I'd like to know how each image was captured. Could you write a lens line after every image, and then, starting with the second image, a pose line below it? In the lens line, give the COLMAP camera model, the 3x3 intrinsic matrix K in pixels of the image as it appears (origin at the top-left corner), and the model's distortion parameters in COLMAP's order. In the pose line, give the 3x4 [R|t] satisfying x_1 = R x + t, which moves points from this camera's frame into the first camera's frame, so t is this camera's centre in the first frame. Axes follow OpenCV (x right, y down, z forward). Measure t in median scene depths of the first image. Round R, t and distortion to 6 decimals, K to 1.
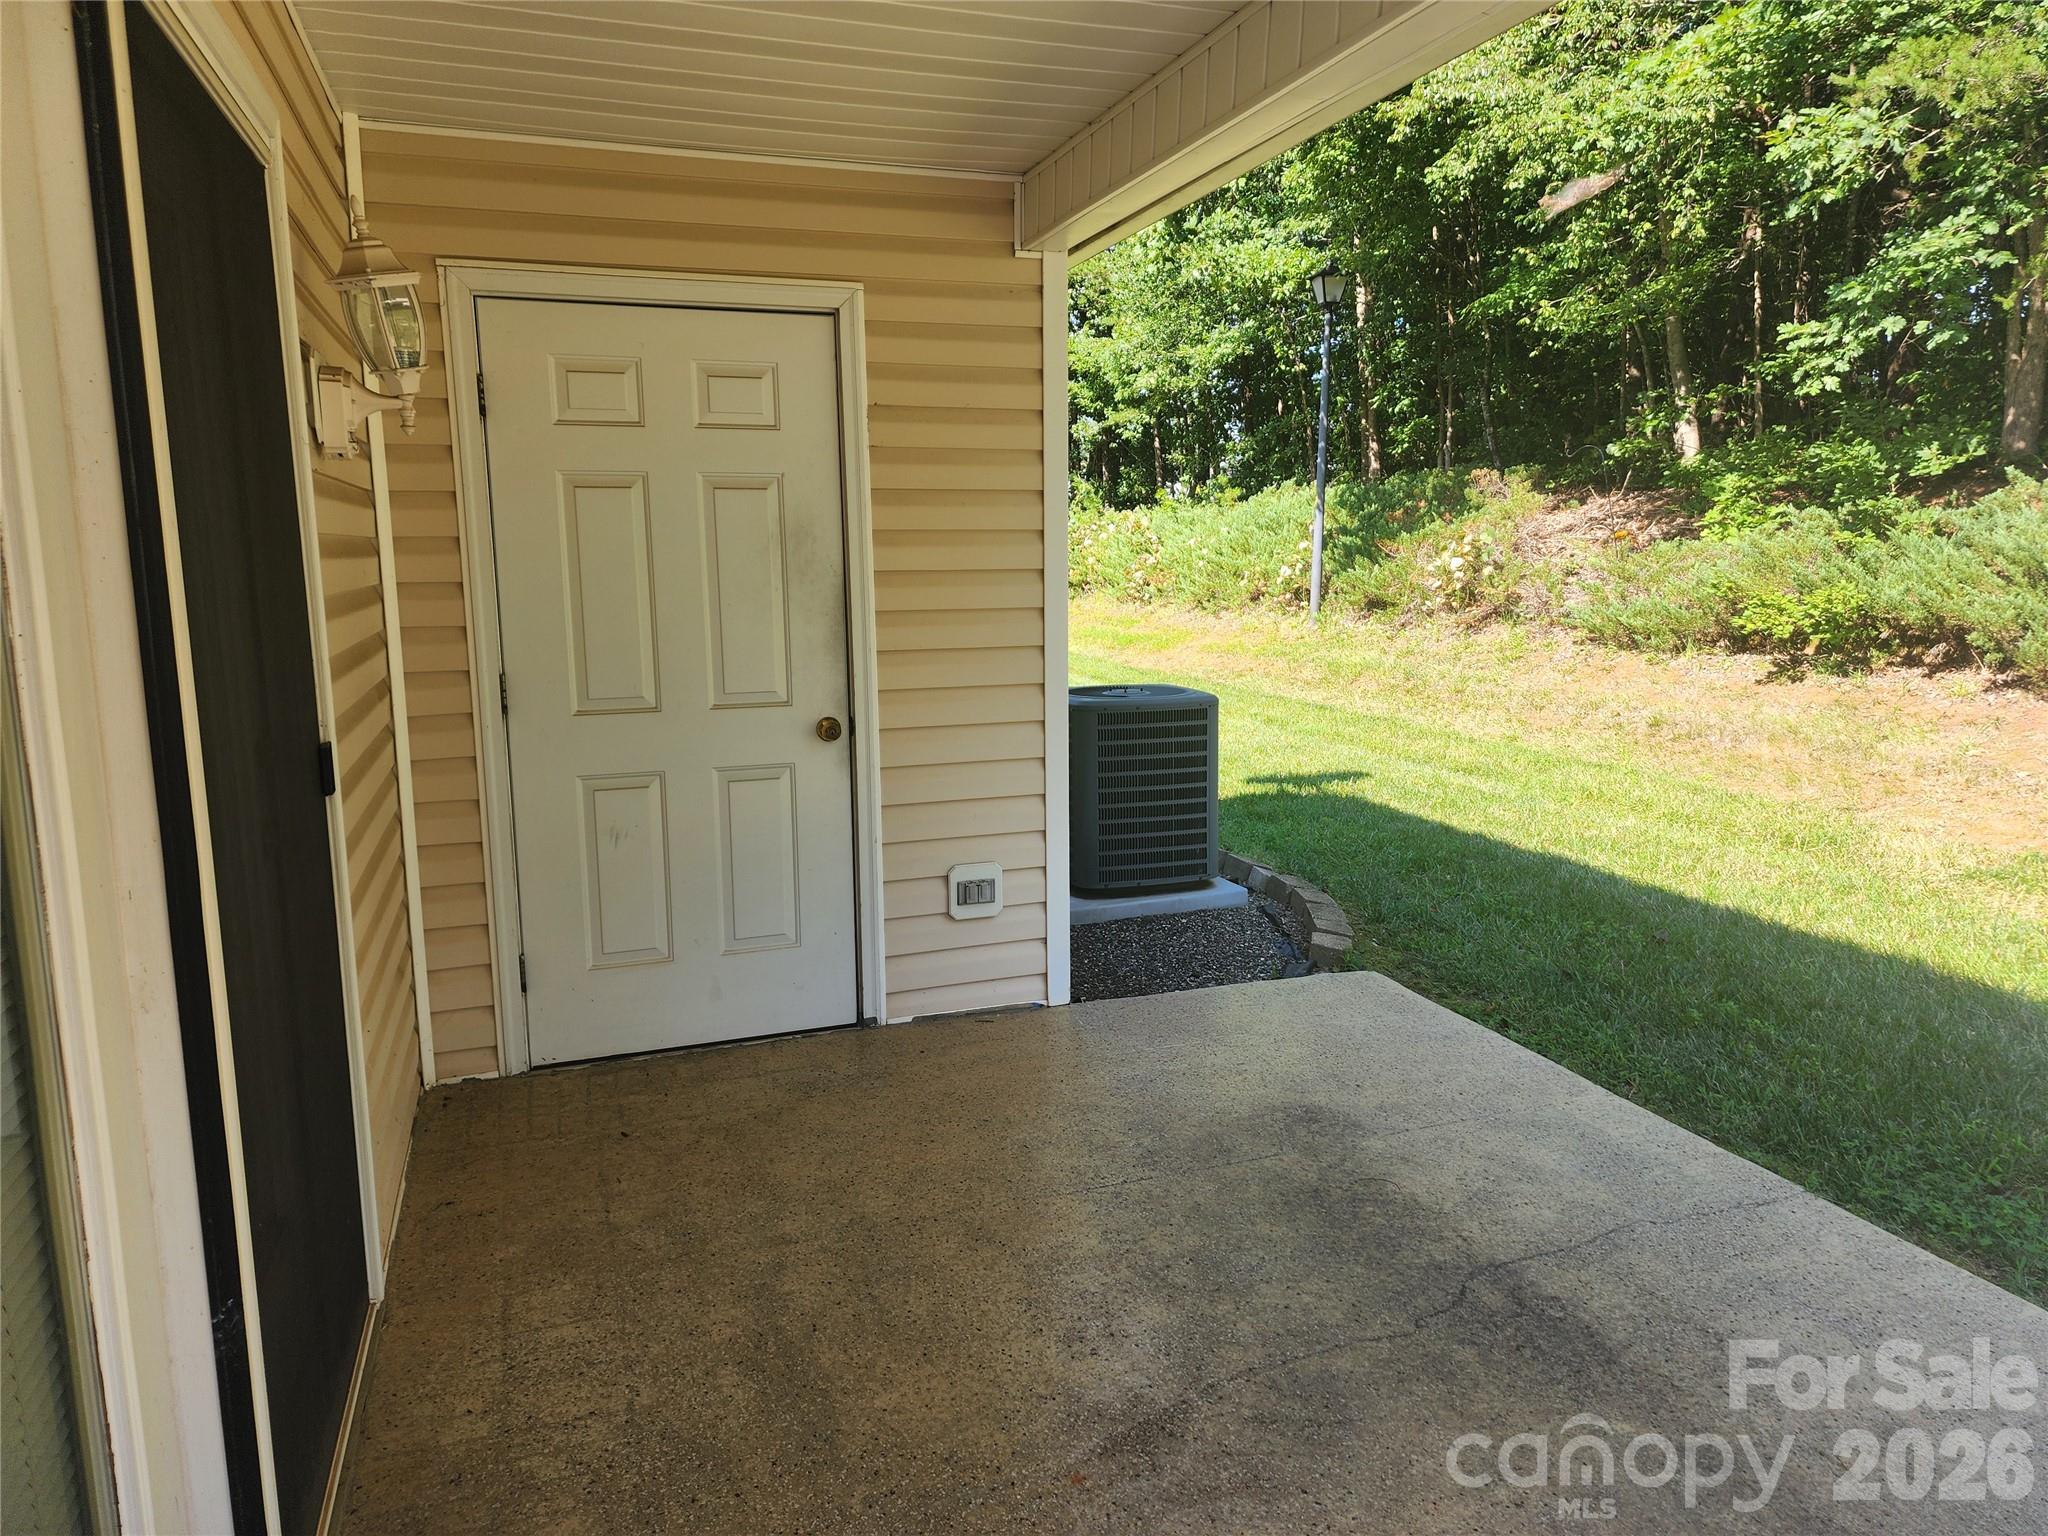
lens RADIAL K [[1355.9, 0, 1036.0], [0, 1355.9, 768.7], [0, 0, 1]] dist [0.024796, -0.042277]
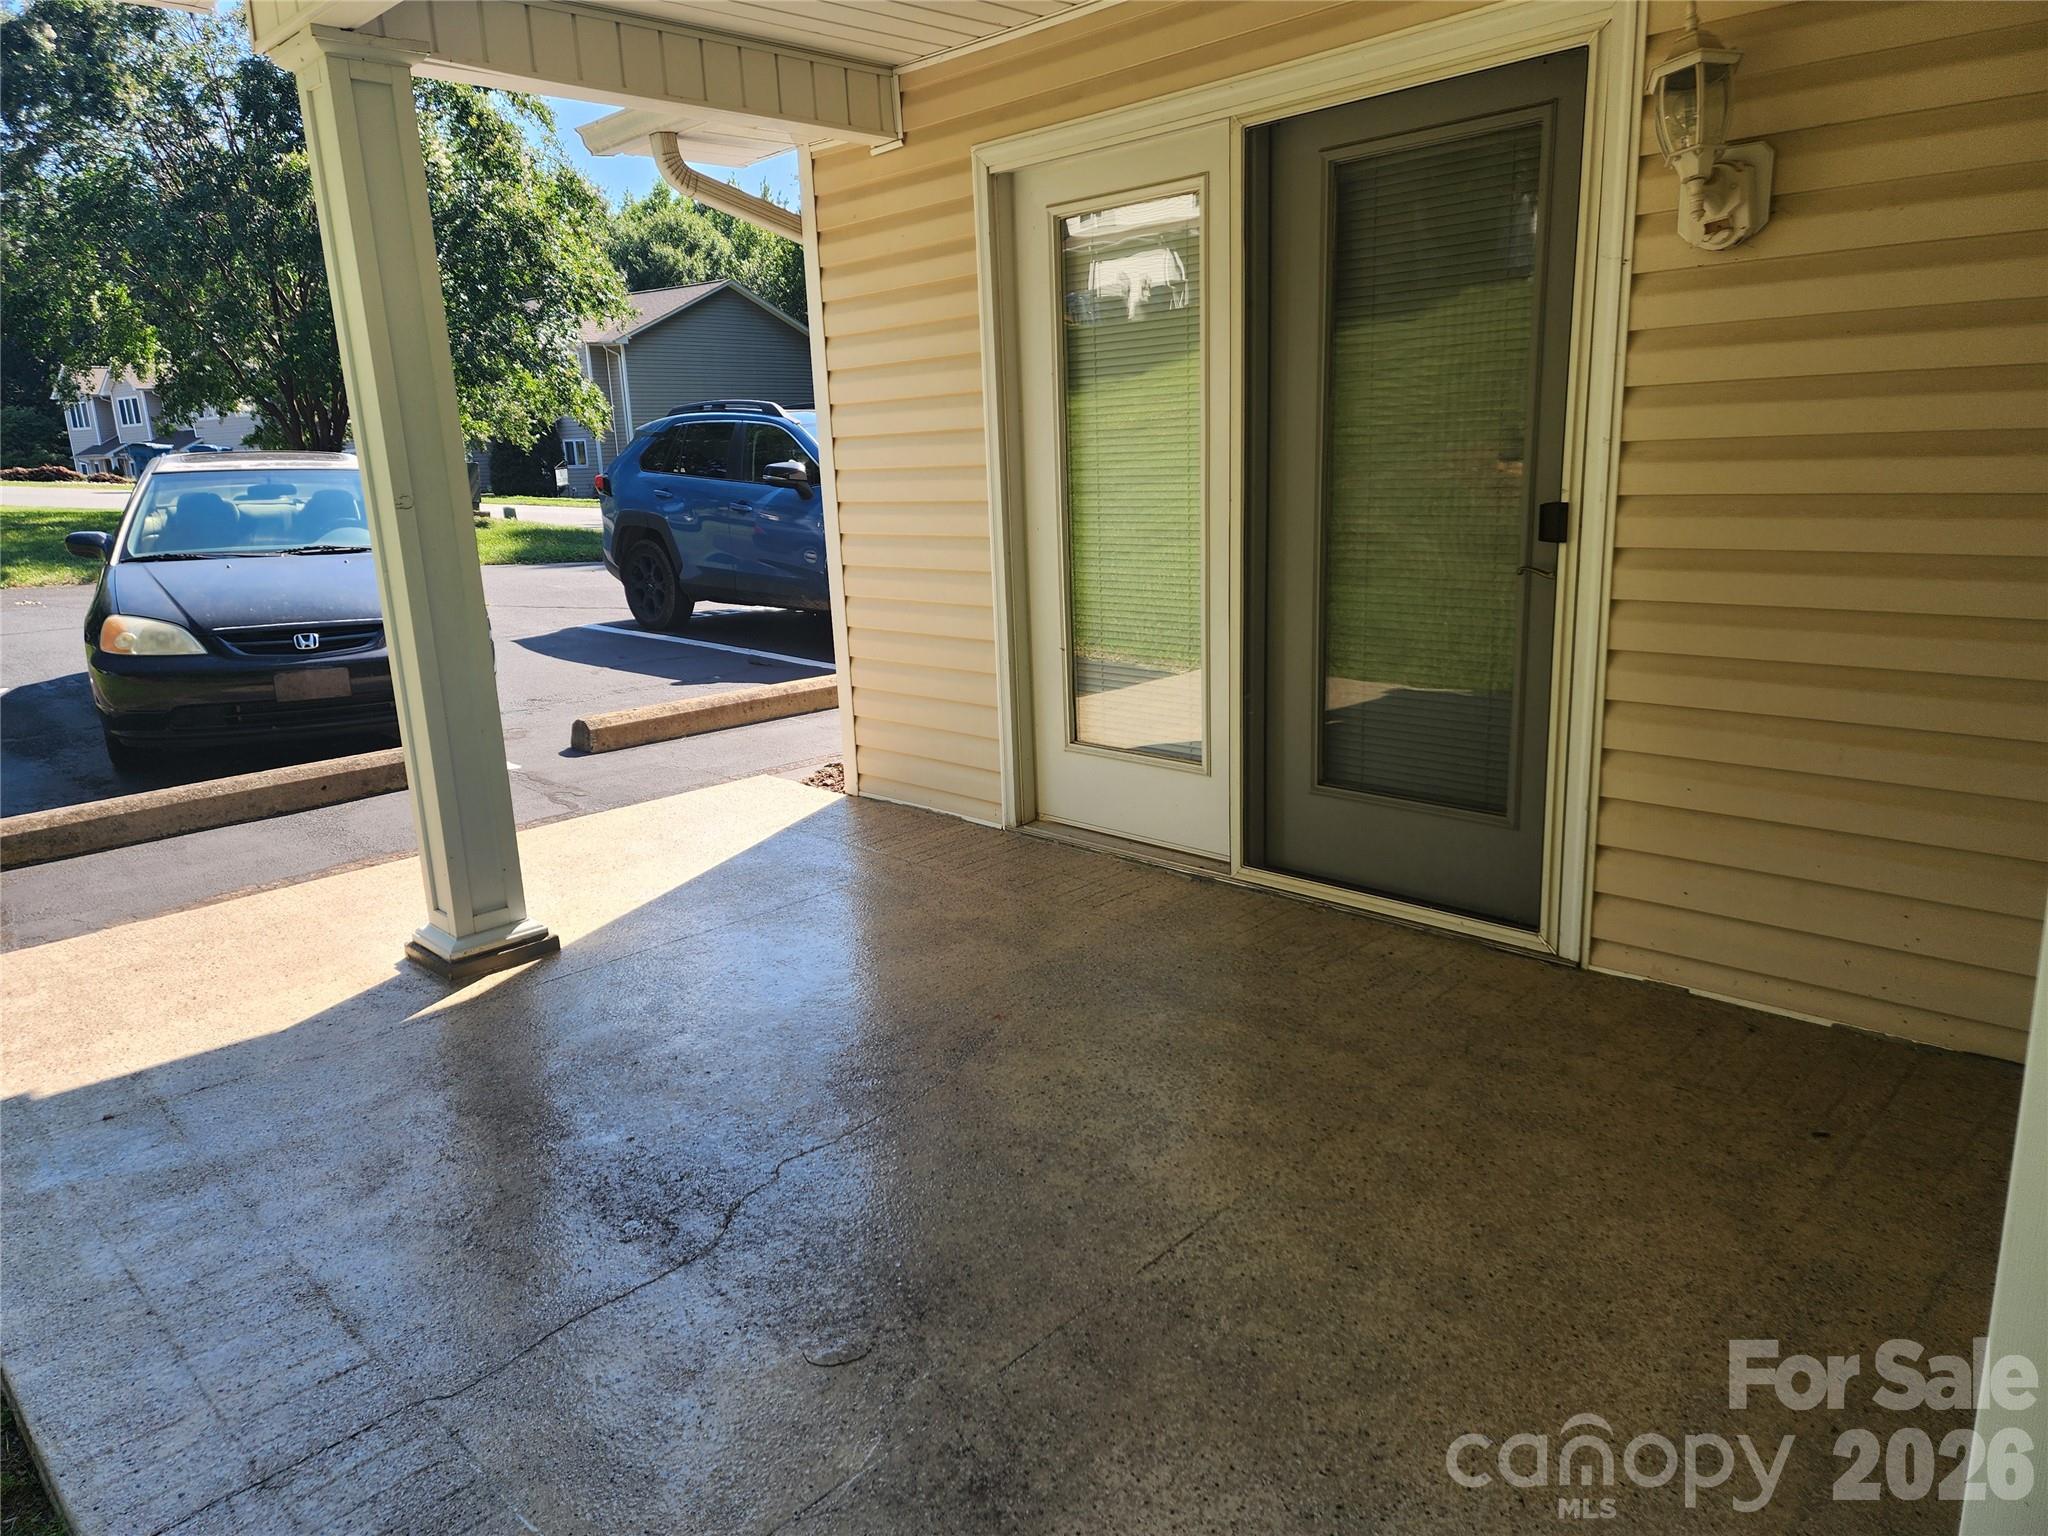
lens RADIAL K [[1360.4, 0, 1020.7], [0, 1360.4, 777.6], [0, 0, 1]] dist [0.094948, -0.088364]
pose [[-0.901141, 0.151042, -0.406364, 0.332254], [-0.019081, 0.922618, 0.385242, -0.174603], [0.433106, 0.354912, -0.828527, 1.239685]]
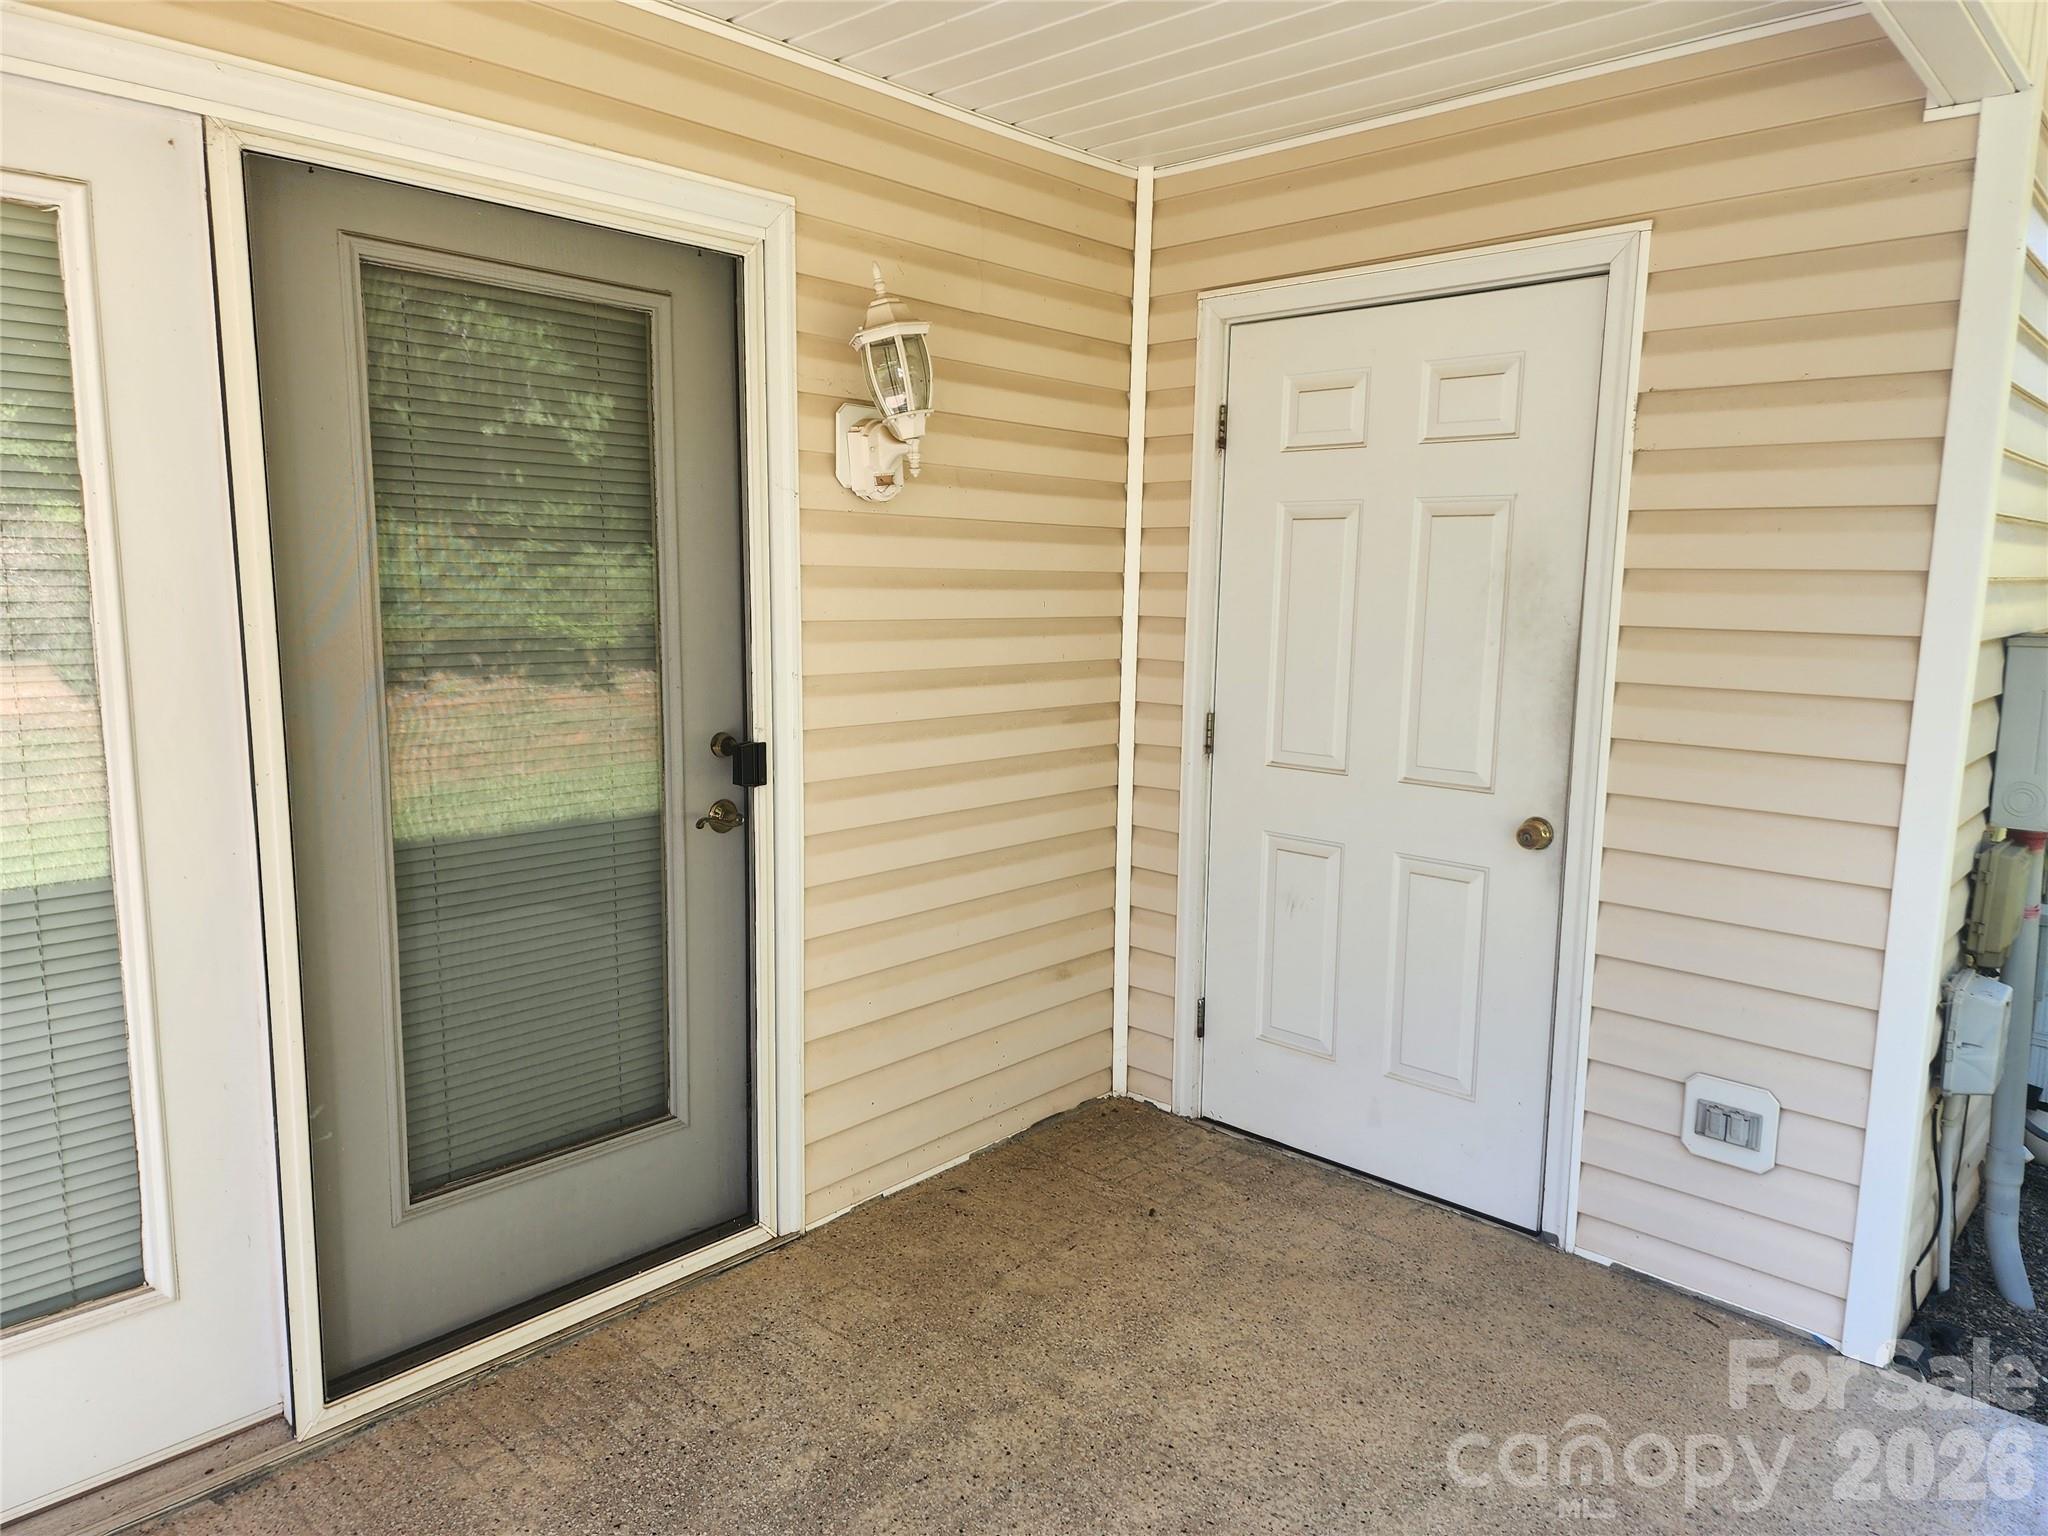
lens RADIAL K [[1360.4, 0, 1020.7], [0, 1360.4, 777.6], [0, 0, 1]] dist [0.094948, -0.088364]
pose [[0.460323, 0.150753, -0.874858, 0.393059], [-0.165499, 0.982773, 0.082268, -0.078169], [0.872188, 0.106918, 0.477343, 0.399155]]
